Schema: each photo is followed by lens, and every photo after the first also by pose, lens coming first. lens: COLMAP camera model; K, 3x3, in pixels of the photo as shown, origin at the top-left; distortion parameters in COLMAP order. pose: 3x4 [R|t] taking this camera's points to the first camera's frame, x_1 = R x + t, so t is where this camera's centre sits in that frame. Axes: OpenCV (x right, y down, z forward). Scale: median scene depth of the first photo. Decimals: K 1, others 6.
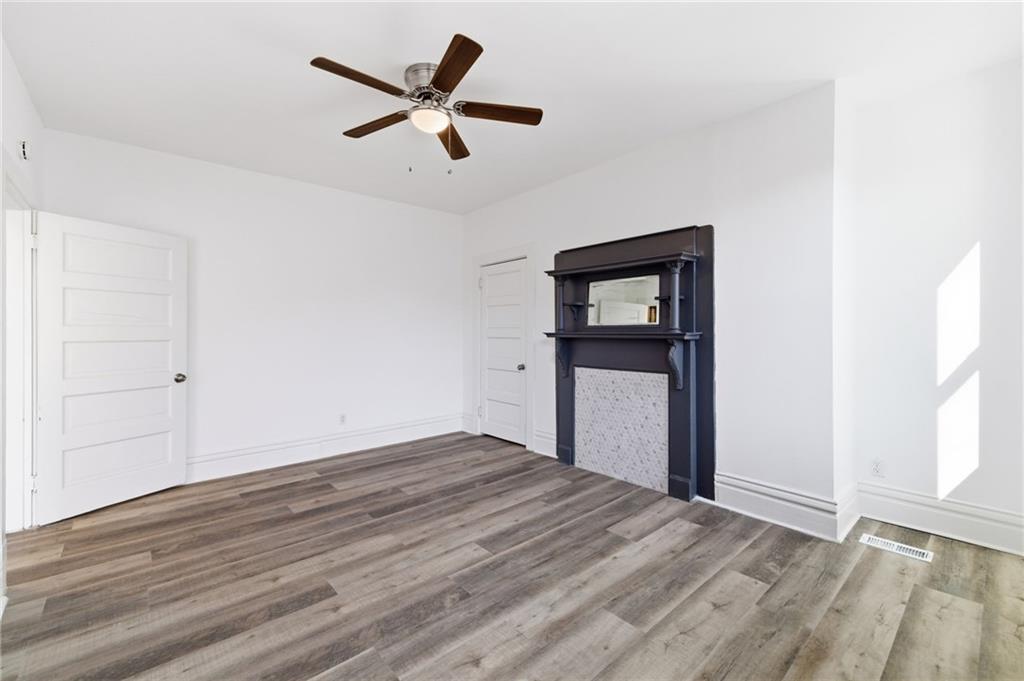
lens RADIAL K [[436.7, 0, 507.2], [0, 436.7, 333.3], [0, 0, 1]] dist [0.011469, -0.000114]
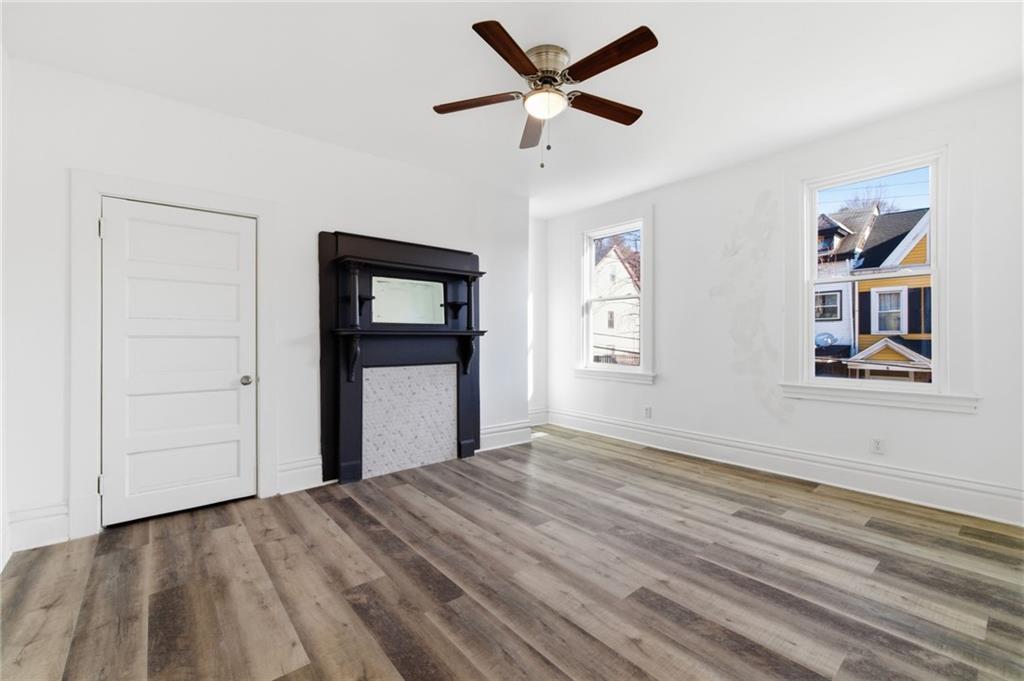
lens RADIAL K [[425.2, 0, 520.8], [0, 425.2, 337.6], [0, 0, 1]] dist [0.011667, 0.000138]
pose [[0.009989, 0.002476, 0.999947, -0.925934], [0.006170, 0.999978, -0.002538, 0.024424], [-0.999931, 0.006195, 0.009974, 0.864330]]
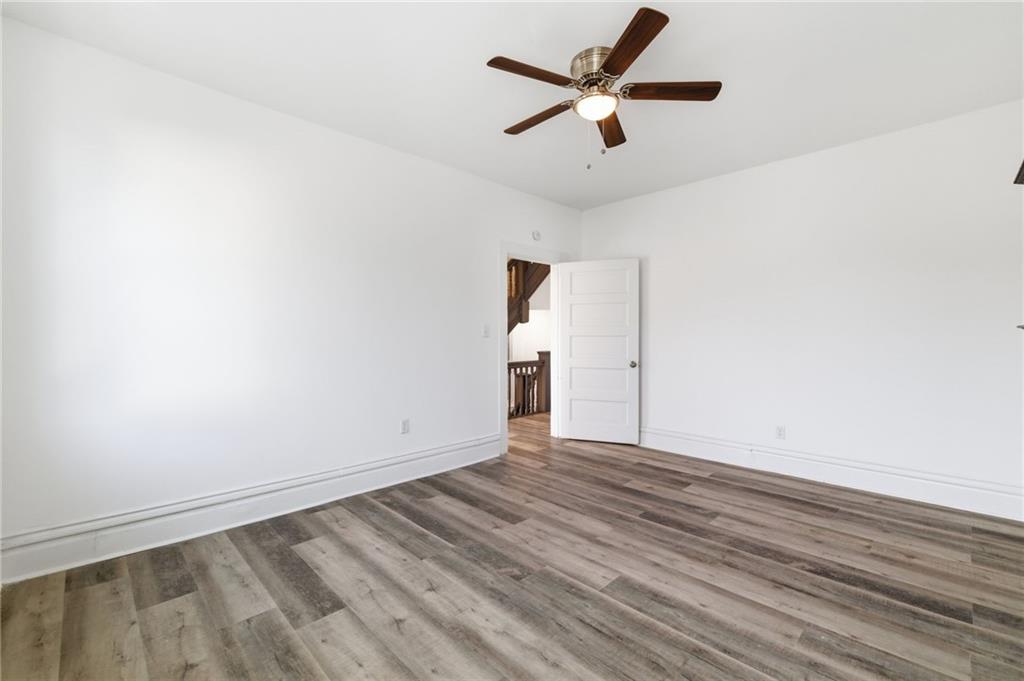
lens RADIAL K [[436.7, 0, 507.2], [0, 436.7, 333.3], [0, 0, 1]] dist [0.011469, -0.000114]
pose [[0.047989, 0.000579, -0.998848, 0.647452], [-0.003212, 0.999995, 0.000425, 0.007544], [0.998843, 0.003188, 0.047991, 0.625942]]
